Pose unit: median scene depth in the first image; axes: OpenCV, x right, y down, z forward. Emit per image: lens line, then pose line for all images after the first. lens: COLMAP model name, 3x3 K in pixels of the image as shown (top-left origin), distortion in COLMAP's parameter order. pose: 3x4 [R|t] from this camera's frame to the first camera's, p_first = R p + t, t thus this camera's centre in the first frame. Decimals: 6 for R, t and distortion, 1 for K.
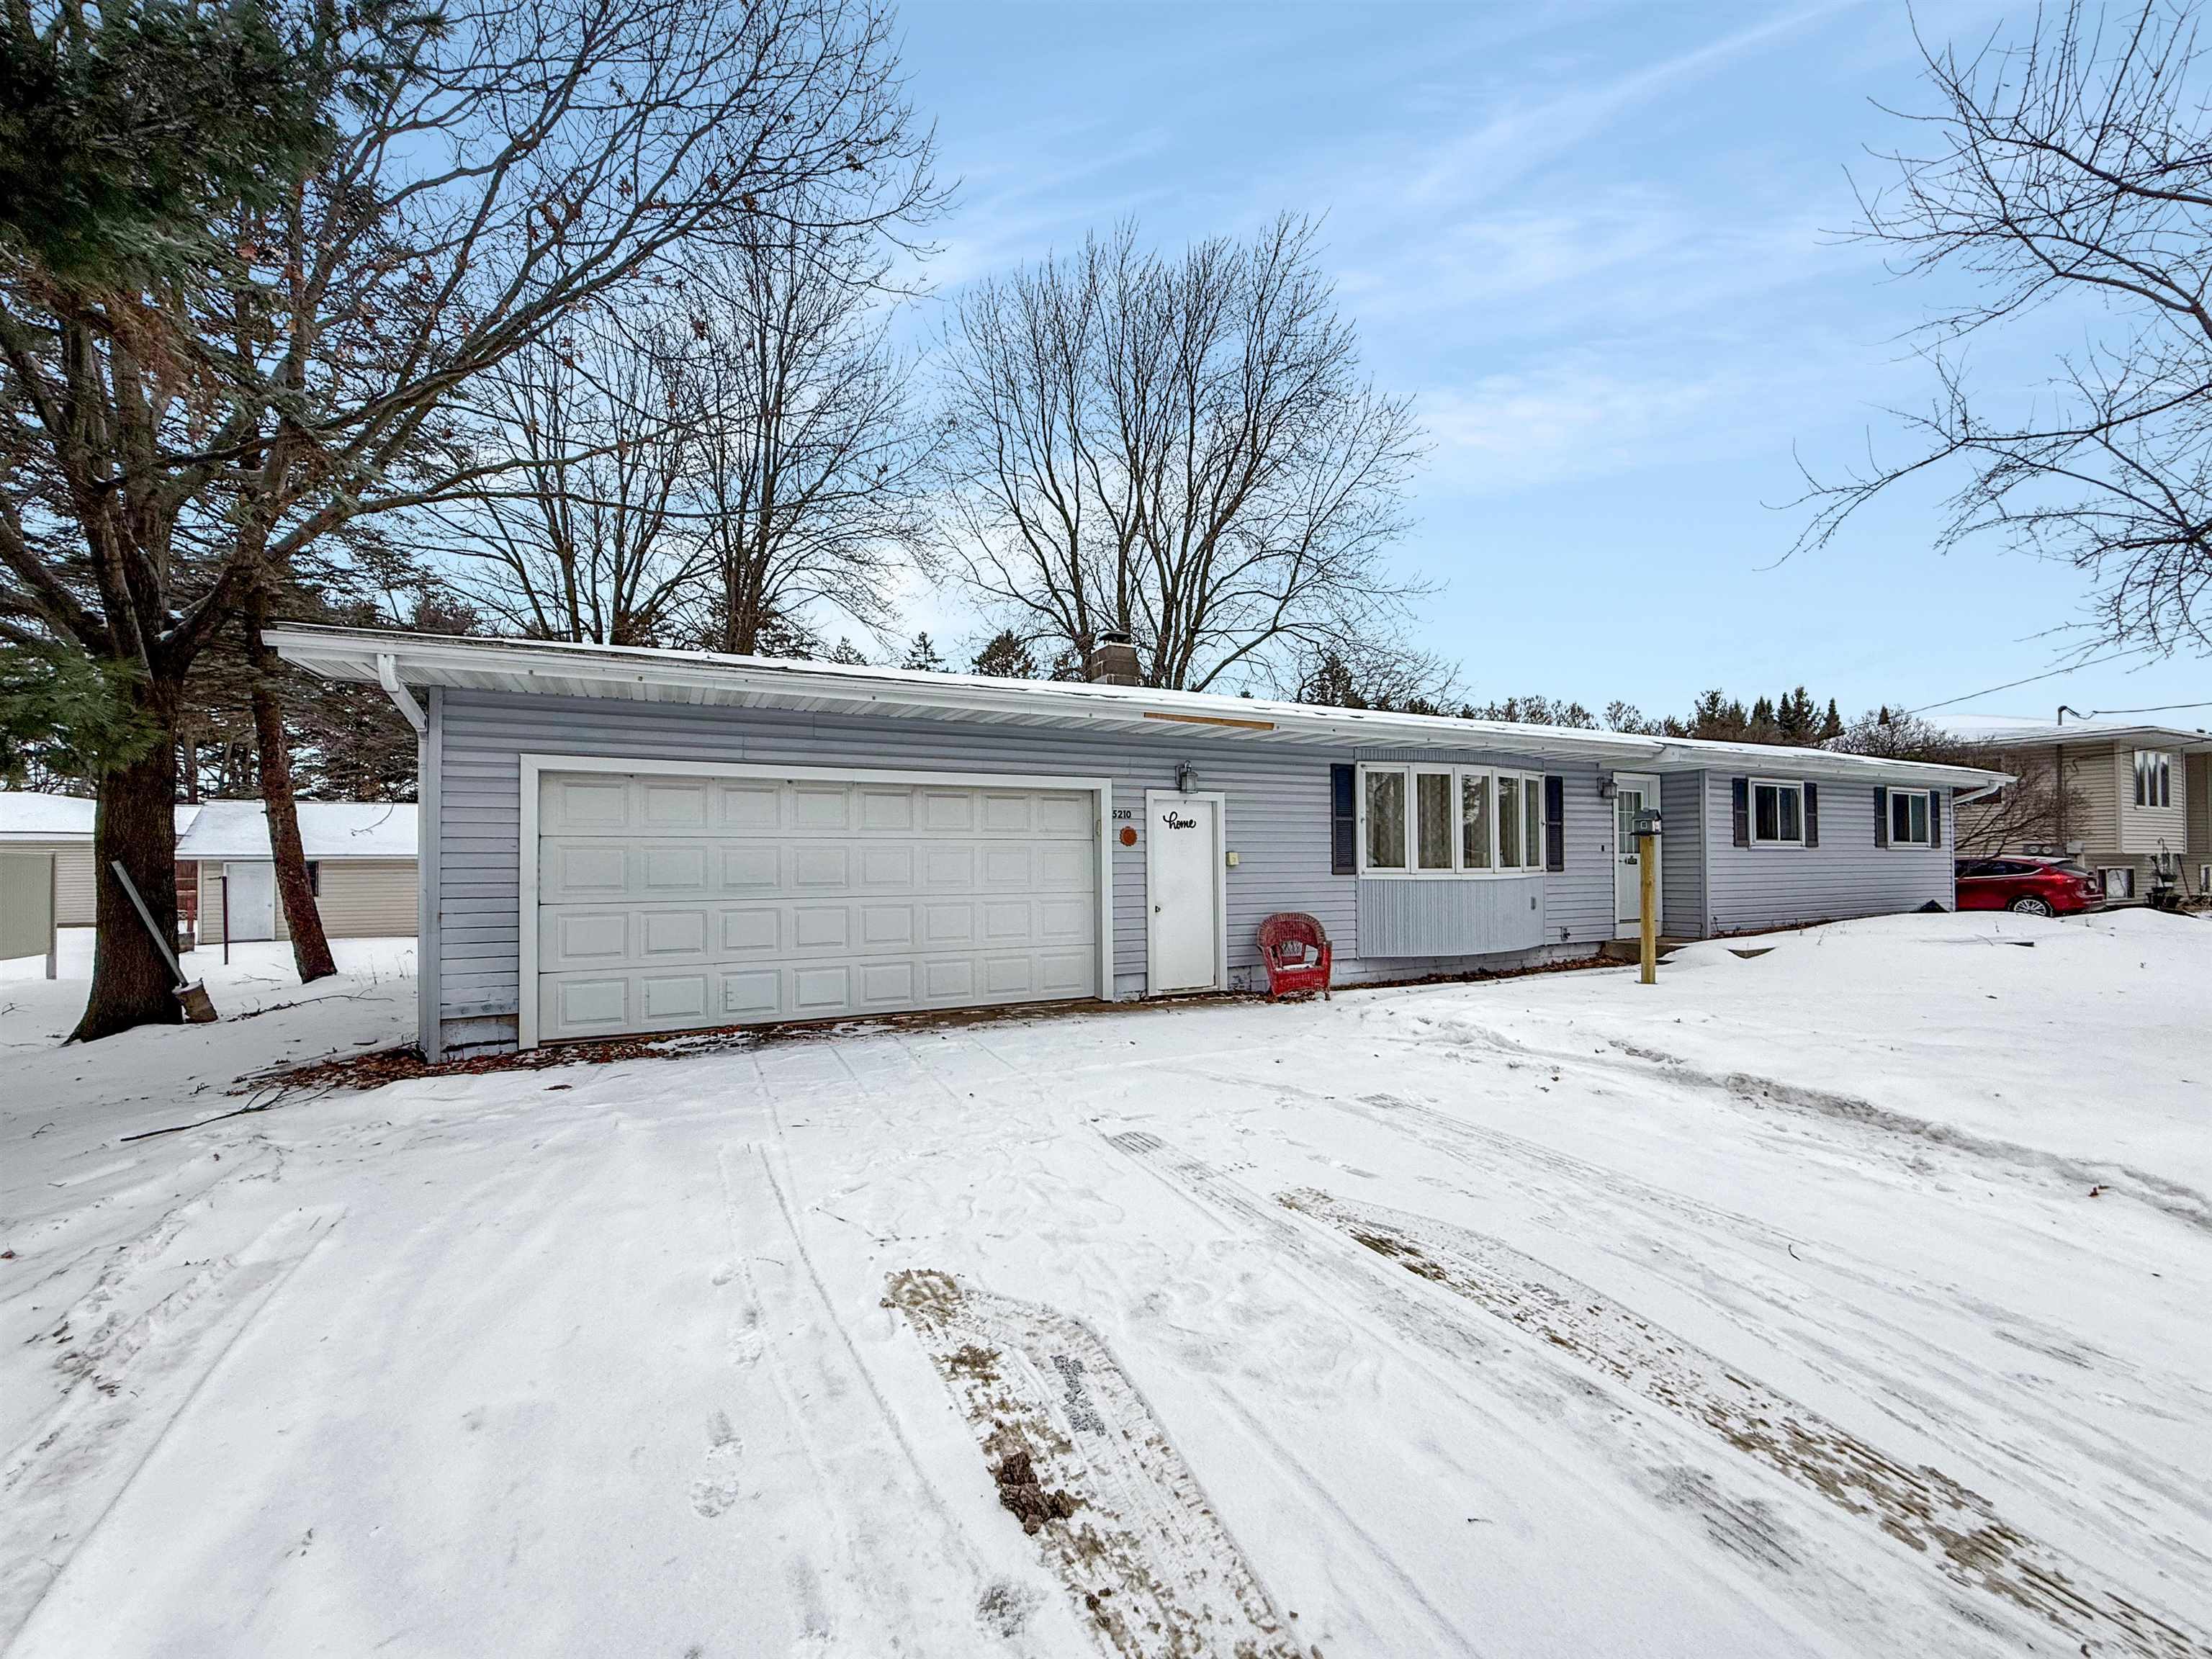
lens RADIAL K [[895.0, 0, 1099.3], [0, 895.0, 835.7], [0, 0, 1]] dist [0.002241, 0.000066]
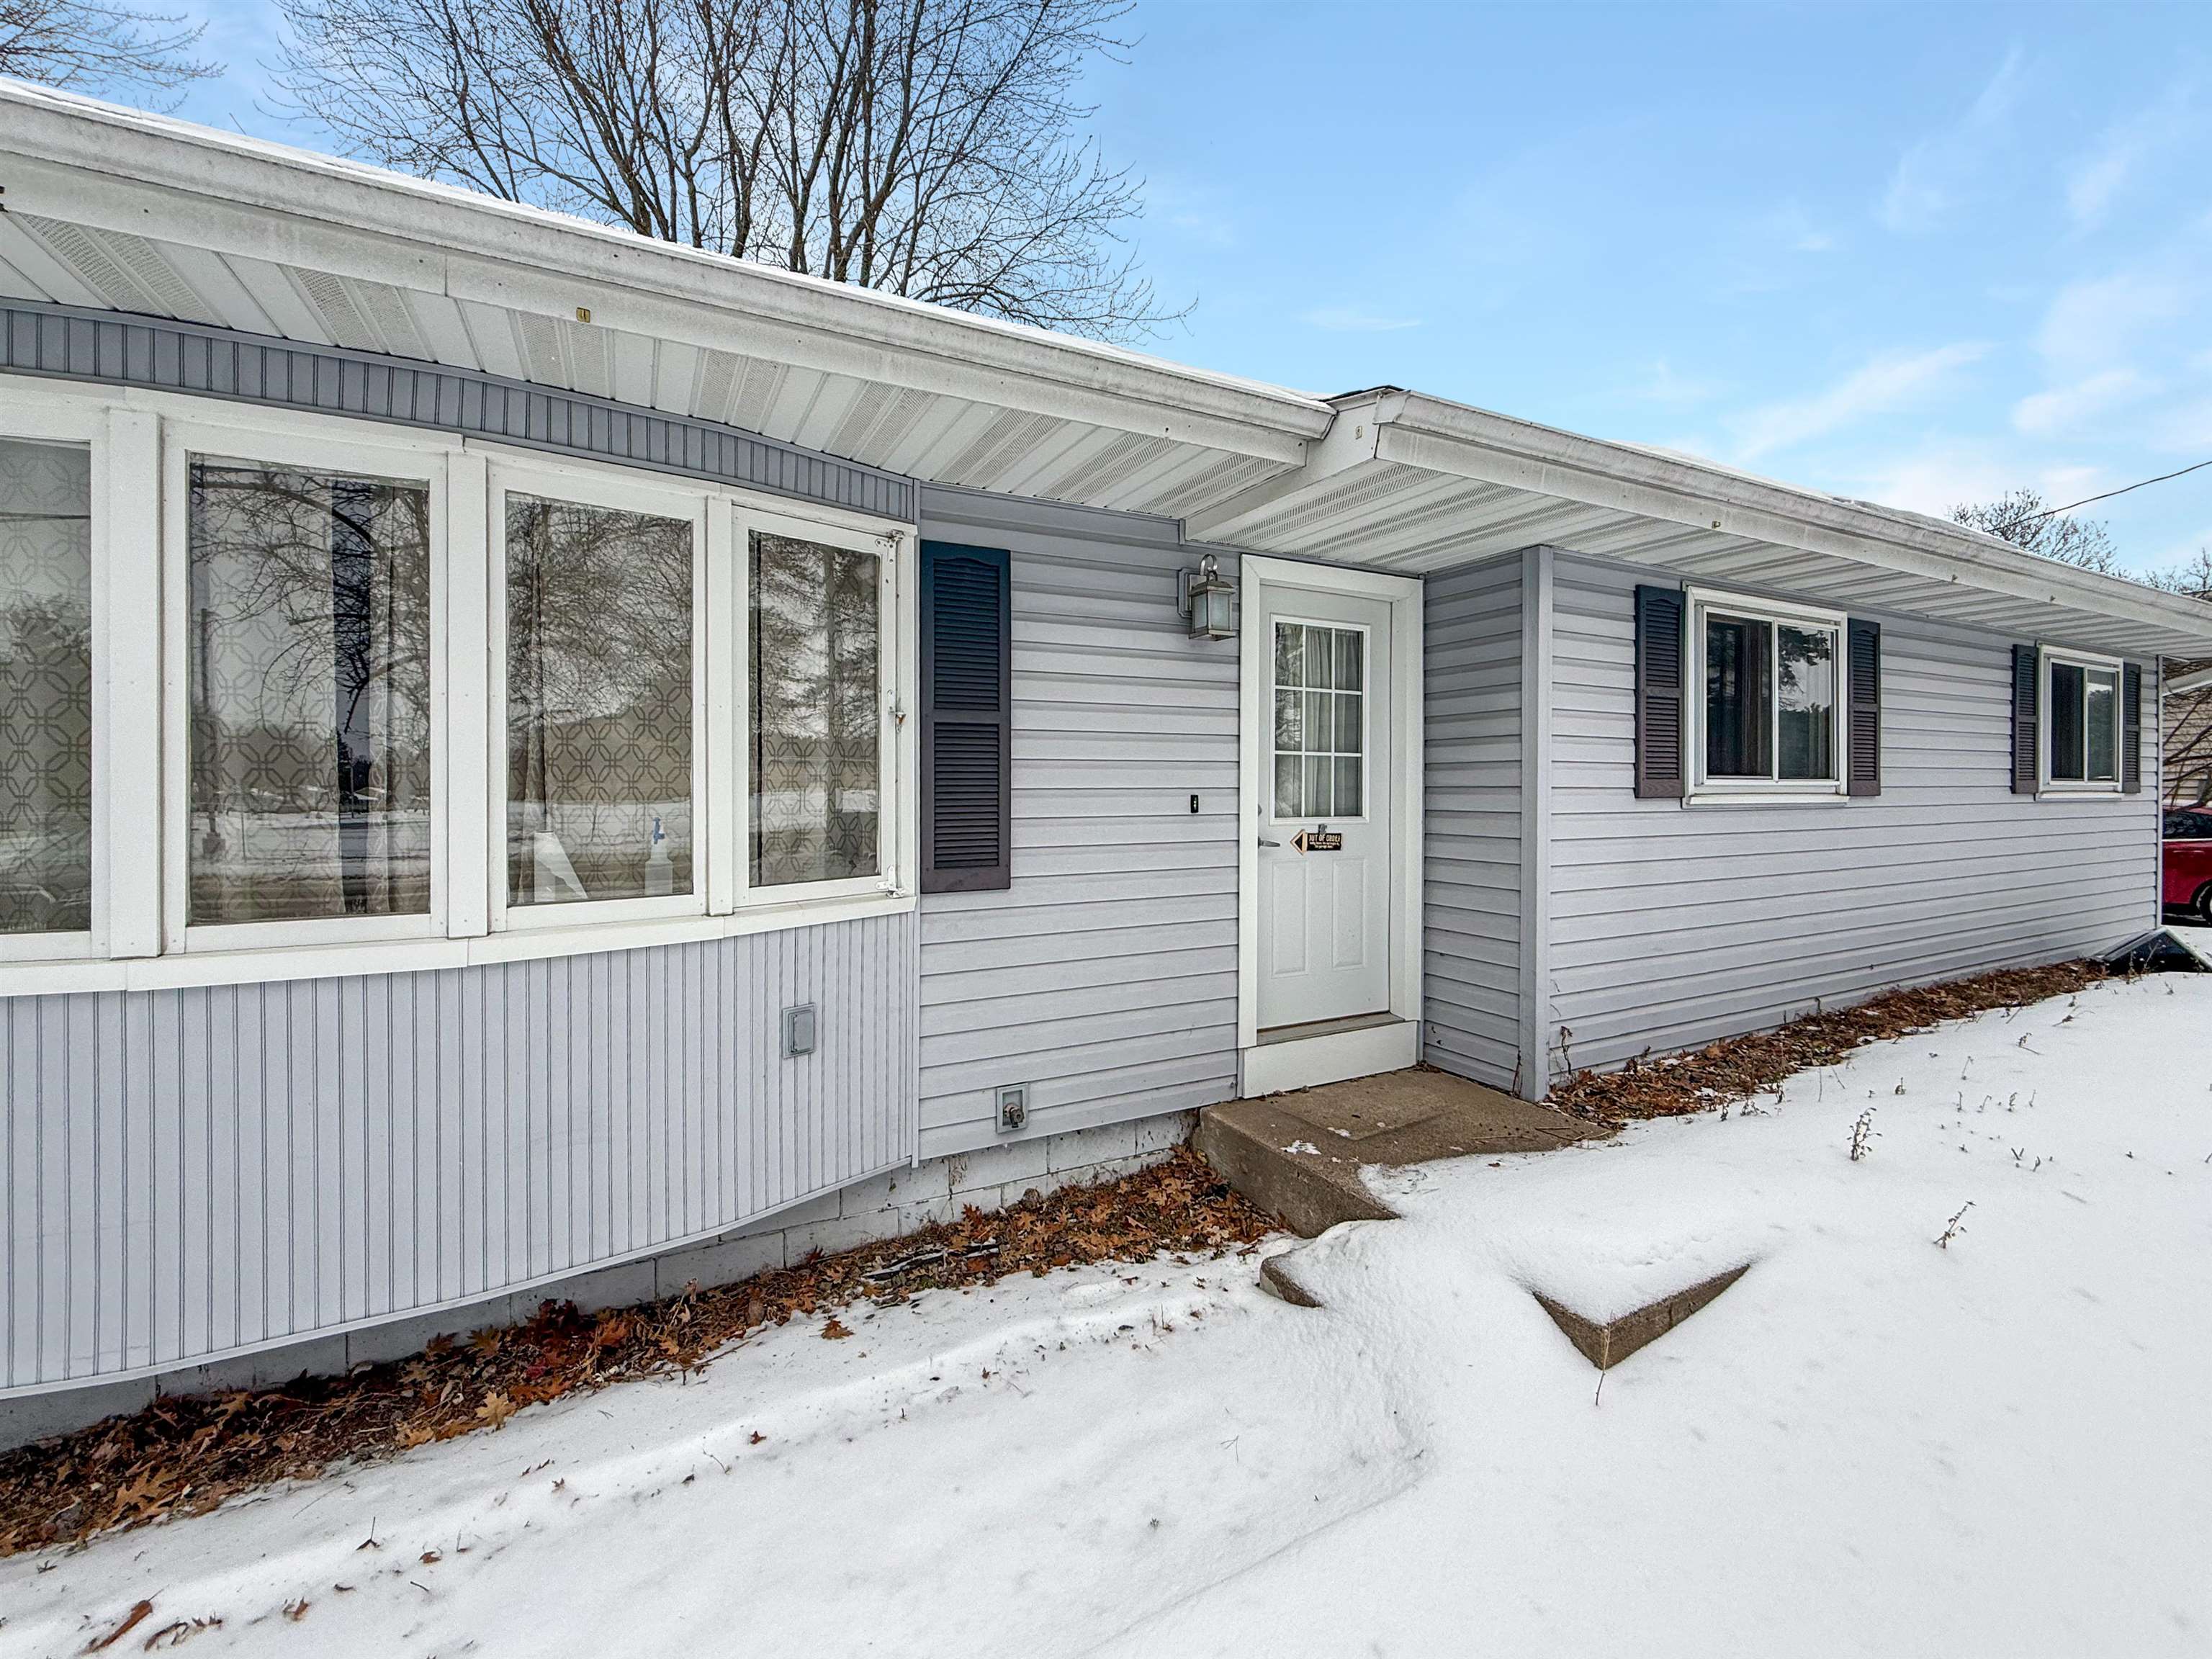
lens RADIAL K [[895.0, 0, 1098.1], [0, 895.0, 783.0], [0, 0, 1]] dist [0.002241, 0.000066]
pose [[0.999963, 0.004577, 0.007346, 0.522092], [-0.004758, 0.999681, 0.024797, -0.000295], [-0.007230, -0.024831, 0.999666, 0.691628]]
